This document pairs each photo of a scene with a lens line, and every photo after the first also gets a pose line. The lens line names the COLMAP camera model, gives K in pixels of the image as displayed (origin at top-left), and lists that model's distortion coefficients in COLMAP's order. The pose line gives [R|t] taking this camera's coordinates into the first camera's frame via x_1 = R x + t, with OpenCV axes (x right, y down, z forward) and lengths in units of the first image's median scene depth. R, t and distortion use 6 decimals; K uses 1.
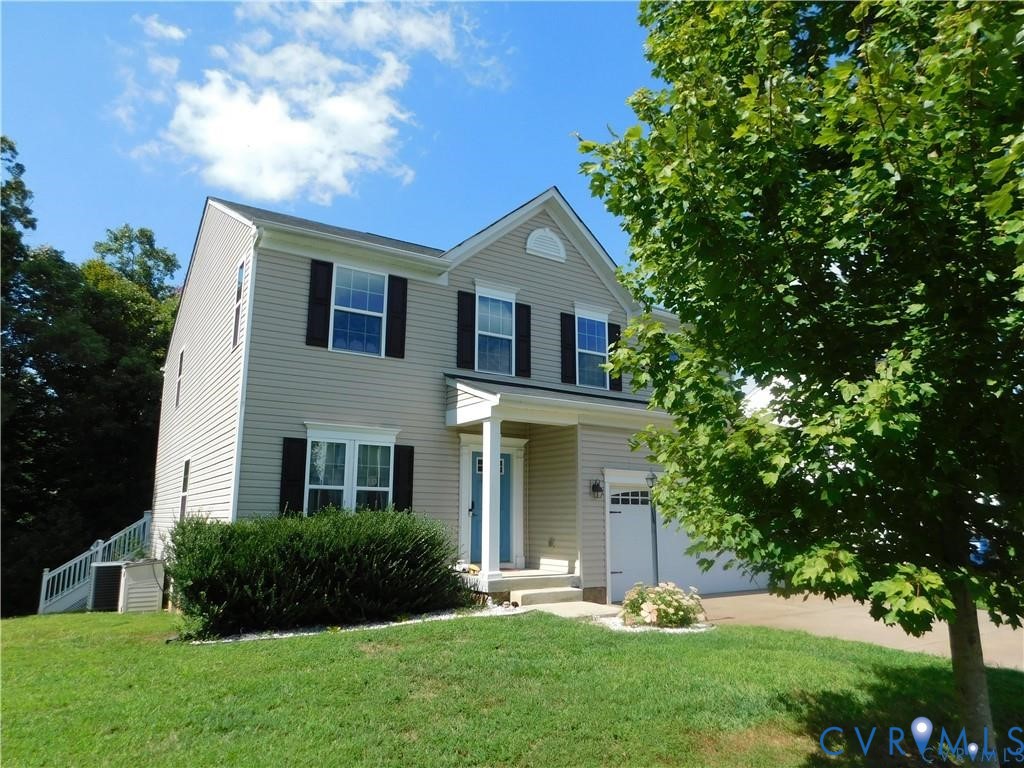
lens RADIAL K [[674.1, 0, 517.1], [0, 674.1, 382.7], [0, 0, 1]] dist [-0.050485, 0.001590]
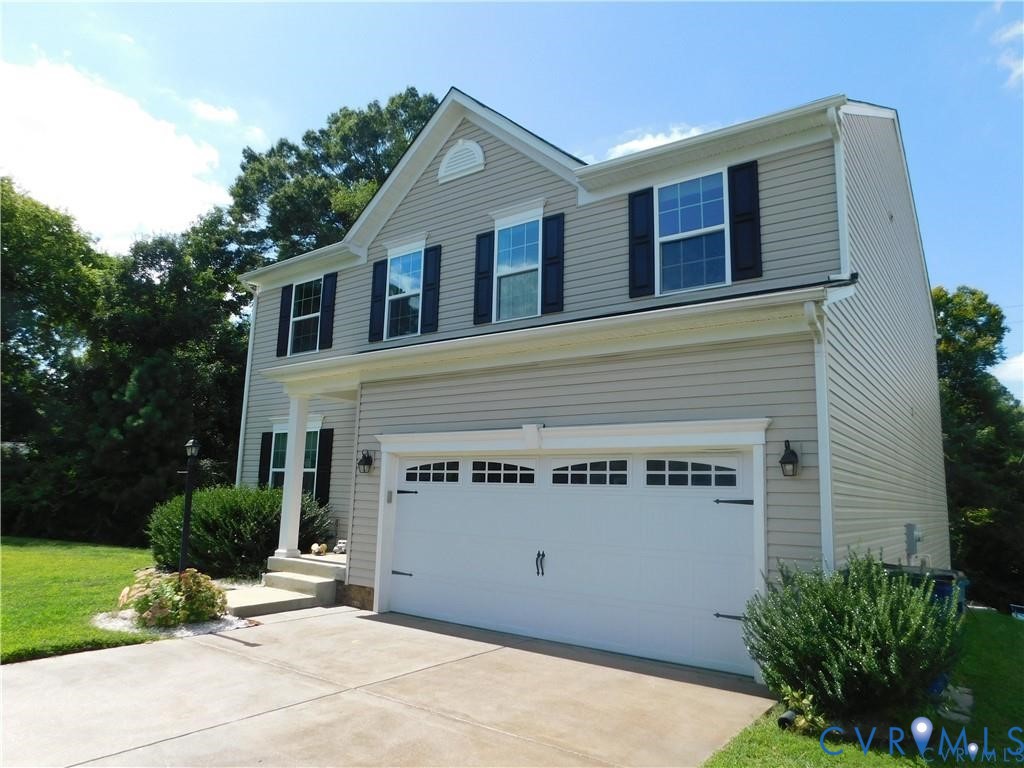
lens RADIAL K [[674.1, 0, 519.2], [0, 674.1, 387.8], [0, 0, 1]] dist [-0.050485, 0.001590]
pose [[0.342618, -0.145493, -0.928140, 0.871572], [0.160066, 0.982531, -0.094932, 0.167204], [0.925739, -0.116038, 0.359921, 0.847055]]
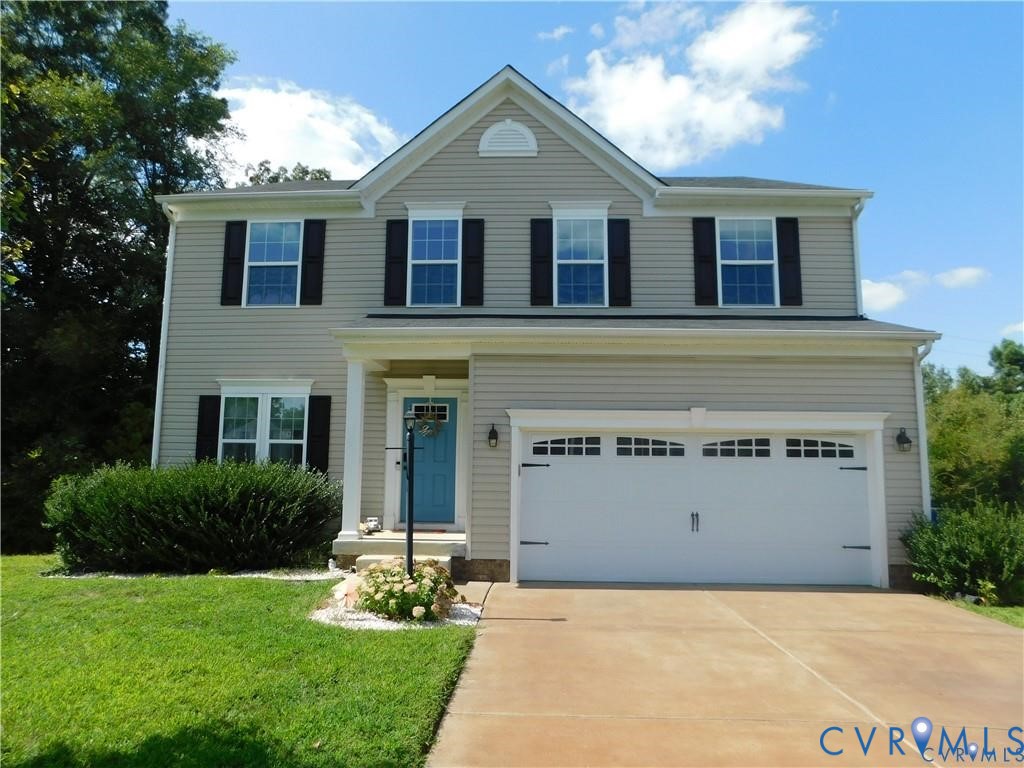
lens RADIAL K [[674.1, 0, 514.1], [0, 674.1, 386.8], [0, 0, 1]] dist [-0.050485, 0.001590]
pose [[0.809825, -0.071300, -0.582322, 0.567039], [0.109281, 0.993548, 0.030325, 0.076664], [0.576403, -0.088195, 0.812392, 0.363397]]
